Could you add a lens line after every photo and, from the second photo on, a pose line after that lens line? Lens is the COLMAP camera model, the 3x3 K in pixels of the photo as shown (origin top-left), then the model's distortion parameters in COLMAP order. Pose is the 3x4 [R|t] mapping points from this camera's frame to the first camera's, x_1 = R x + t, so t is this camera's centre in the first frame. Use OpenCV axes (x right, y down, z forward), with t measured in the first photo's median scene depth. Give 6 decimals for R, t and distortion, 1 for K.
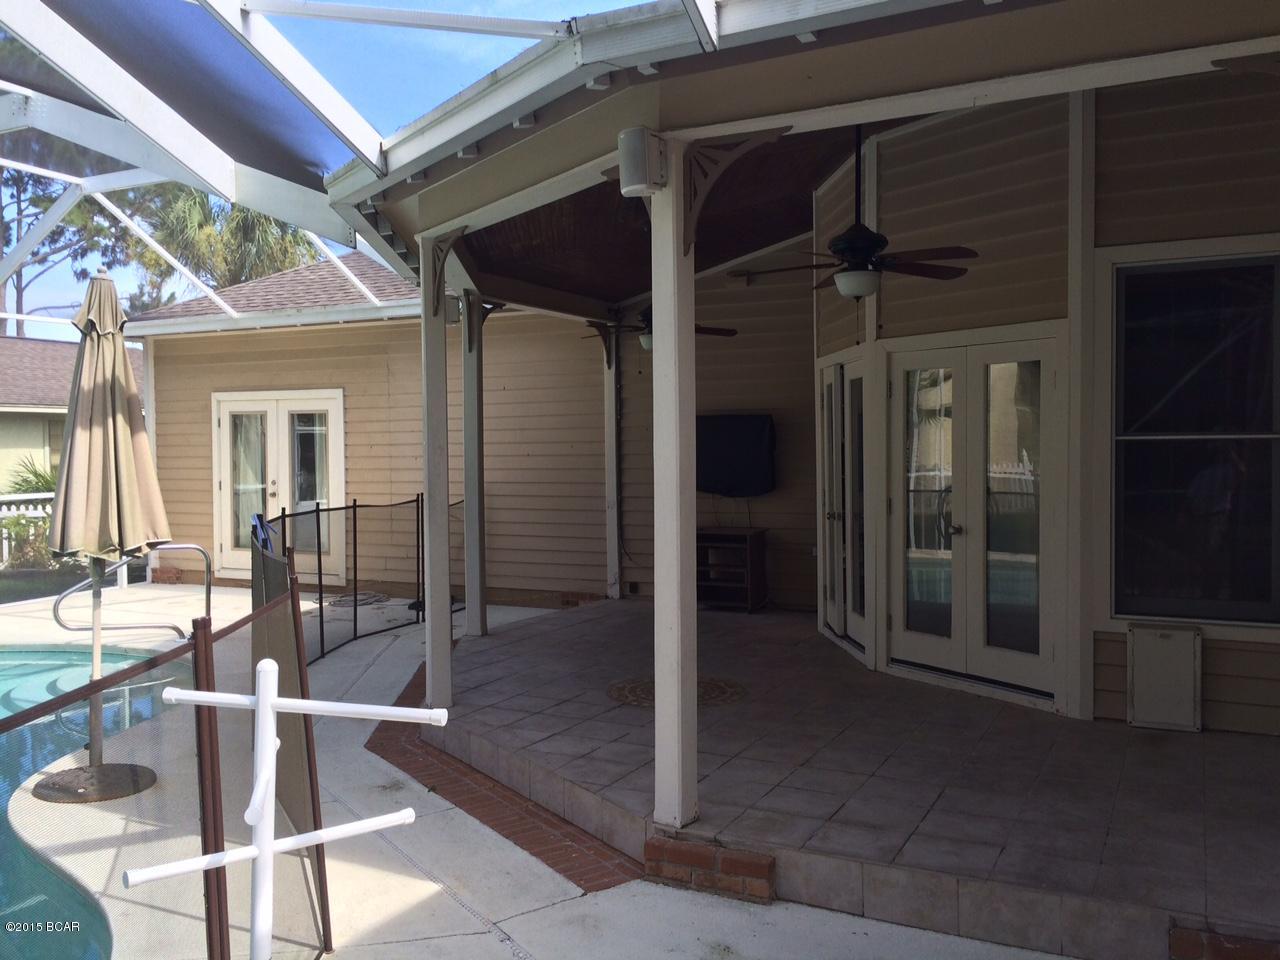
lens RADIAL K [[1121.8, 0, 640.0], [0, 1121.8, 480.0], [0, 0, 1]] dist [-0.005932, -0.003105]
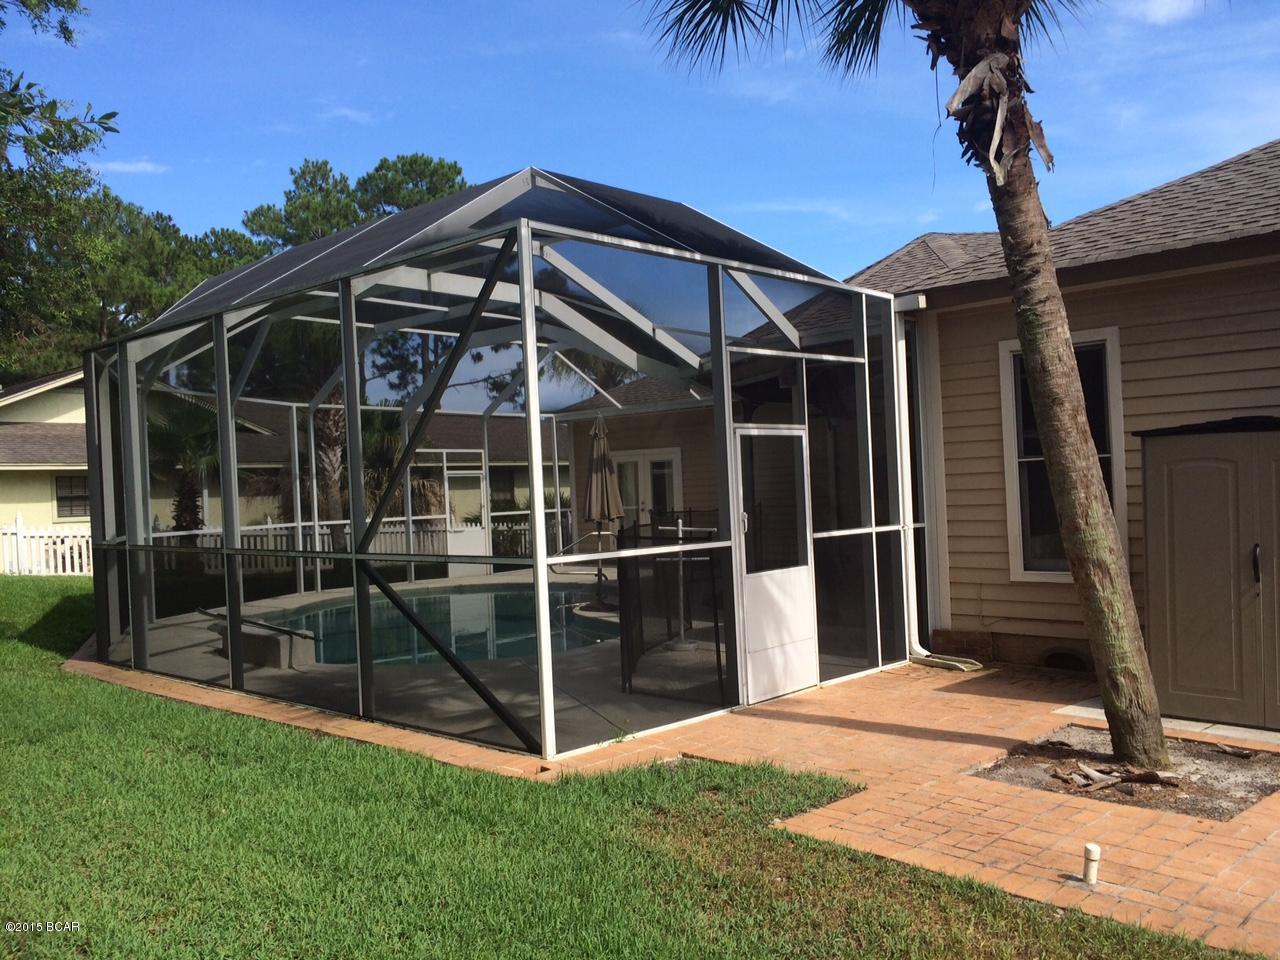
lens RADIAL K [[1121.8, 0, 640.0], [0, 1121.8, 480.0], [0, 0, 1]] dist [-0.005932, -0.003105]
pose [[0.959498, -0.028695, -0.280250, 0.353201], [0.019429, 0.999171, -0.035787, 0.066829], [0.281045, 0.028893, 0.959260, -1.514211]]
